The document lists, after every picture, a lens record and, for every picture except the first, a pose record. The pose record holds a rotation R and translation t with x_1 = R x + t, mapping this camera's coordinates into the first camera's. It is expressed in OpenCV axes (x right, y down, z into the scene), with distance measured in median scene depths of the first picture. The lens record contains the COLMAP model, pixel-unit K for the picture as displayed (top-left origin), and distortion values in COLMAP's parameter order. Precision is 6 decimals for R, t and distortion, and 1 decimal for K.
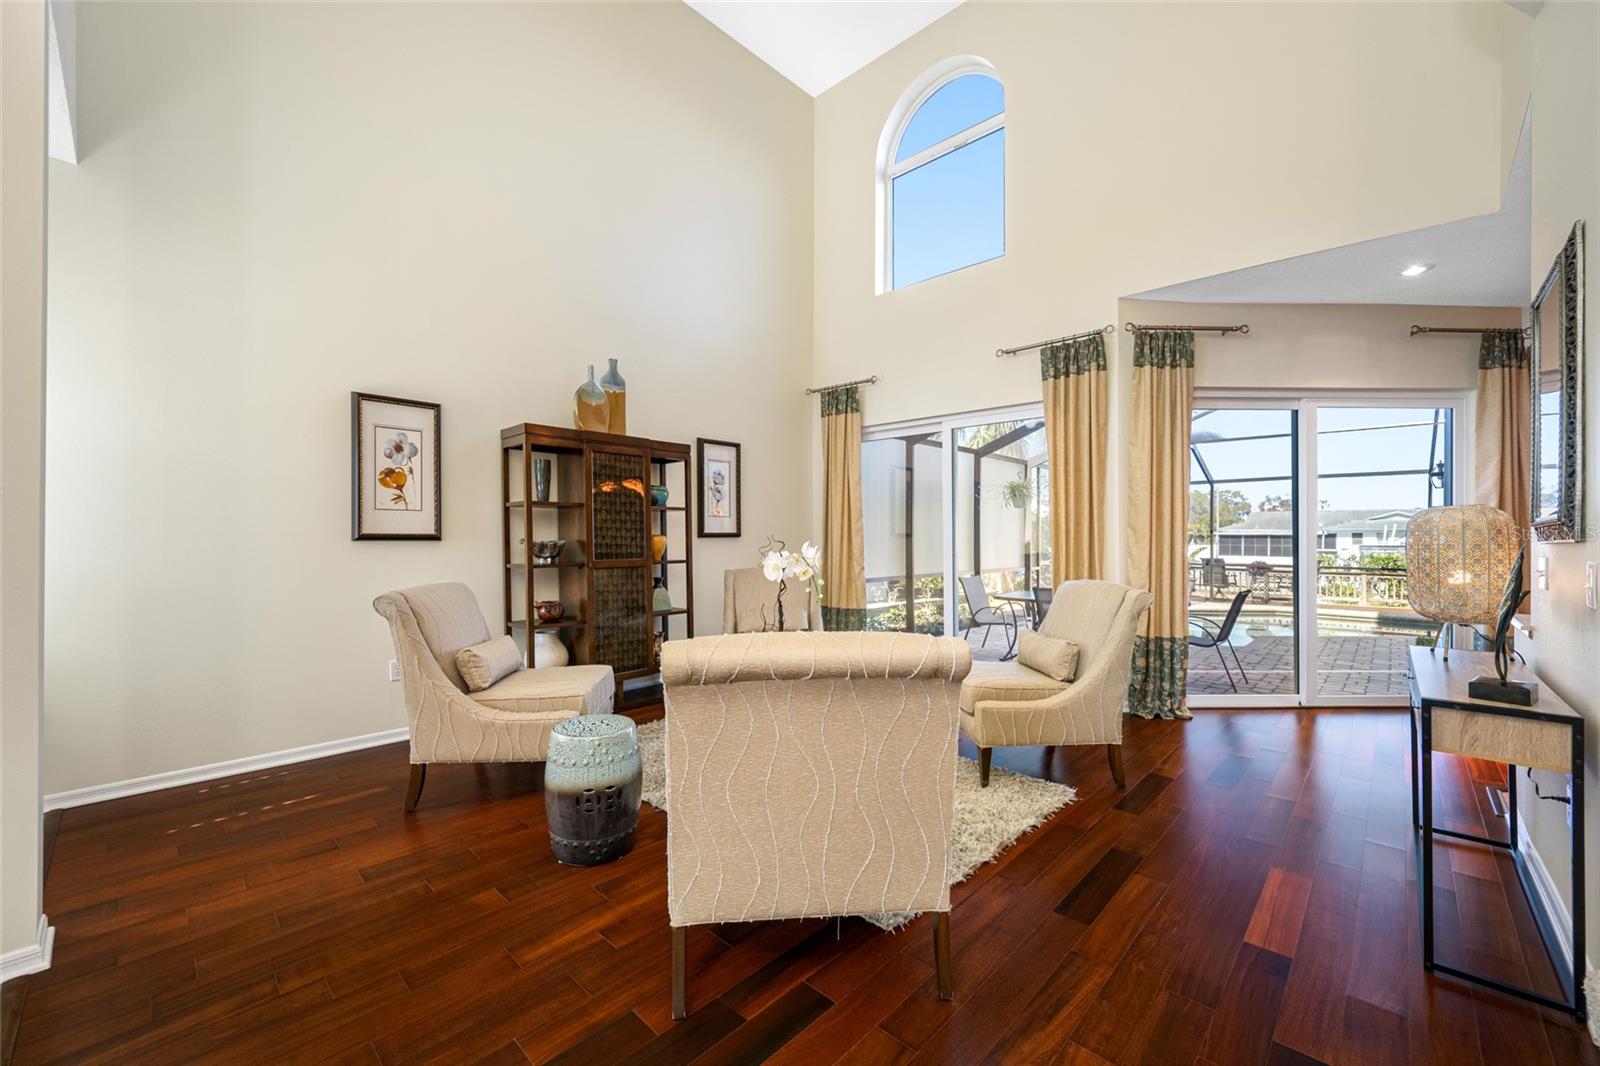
lens RADIAL K [[638.8, 0, 767.5], [0, 638.8, 531.5], [0, 0, 1]] dist [-0.003527, -0.001329]
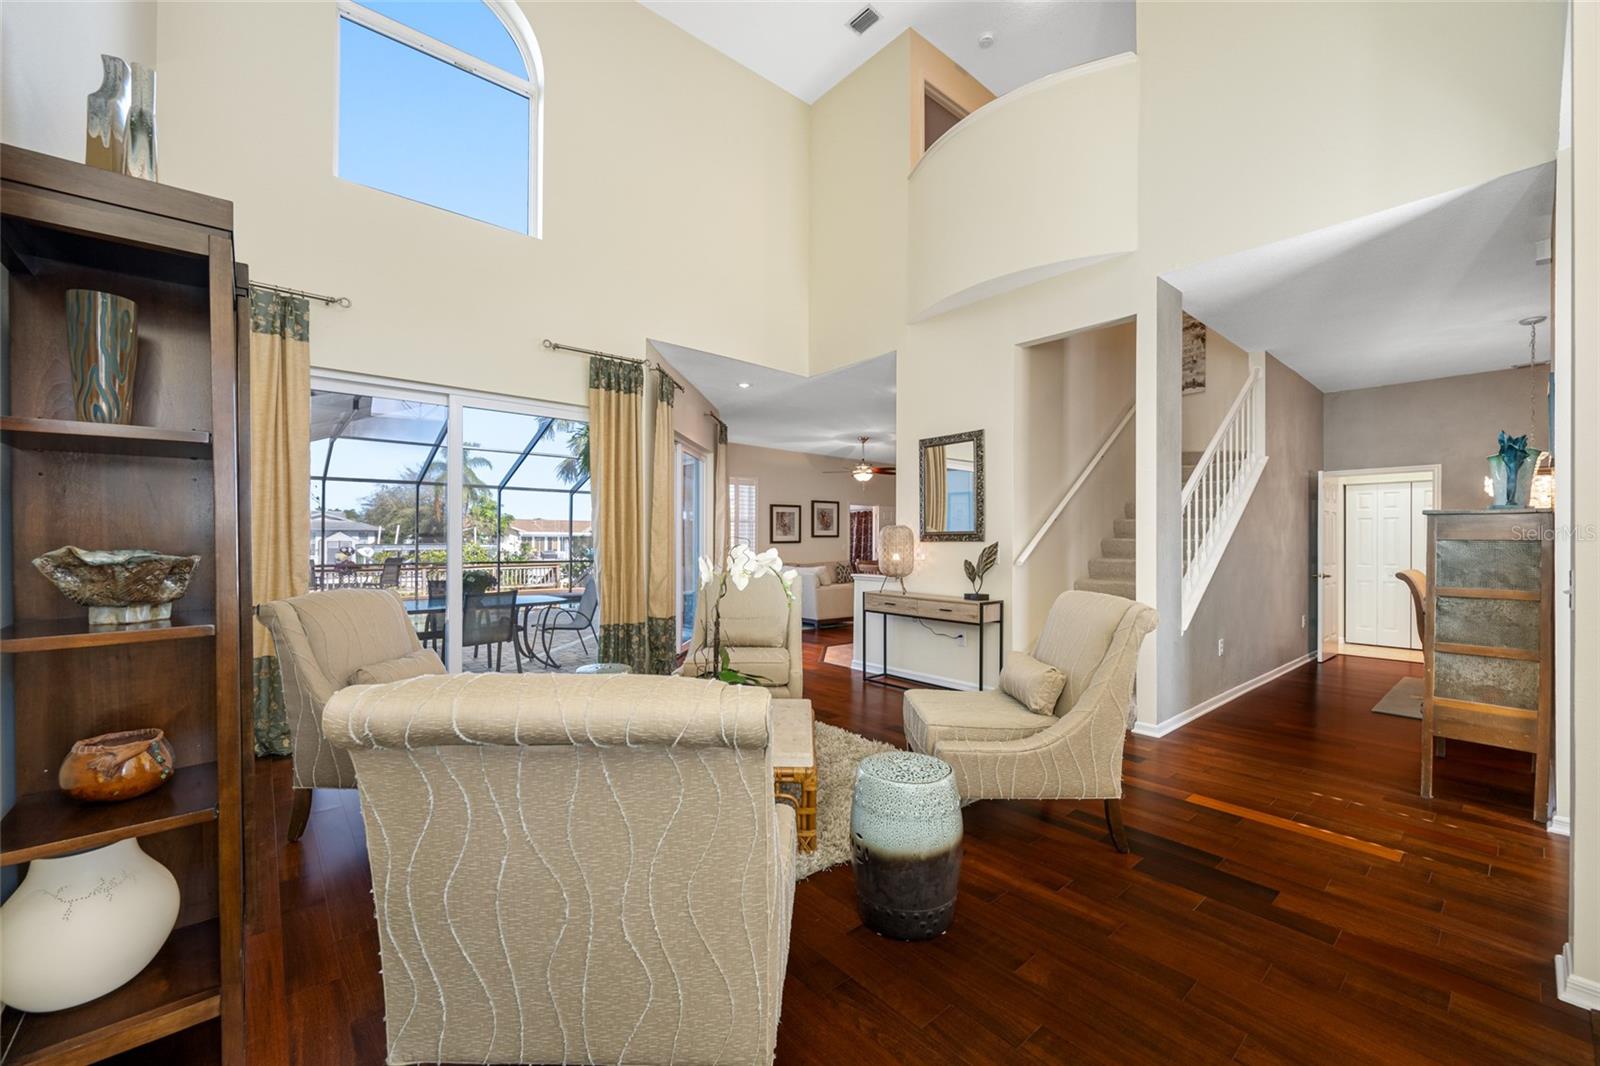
lens RADIAL K [[638.8, 0, 800.9], [0, 638.8, 542.5], [0, 0, 1]] dist [-0.003527, -0.001329]
pose [[0.085750, -0.005940, 0.996299, -0.599104], [-0.016368, 0.999839, 0.007370, 0.004889], [-0.996182, -0.016939, 0.085639, 0.577903]]
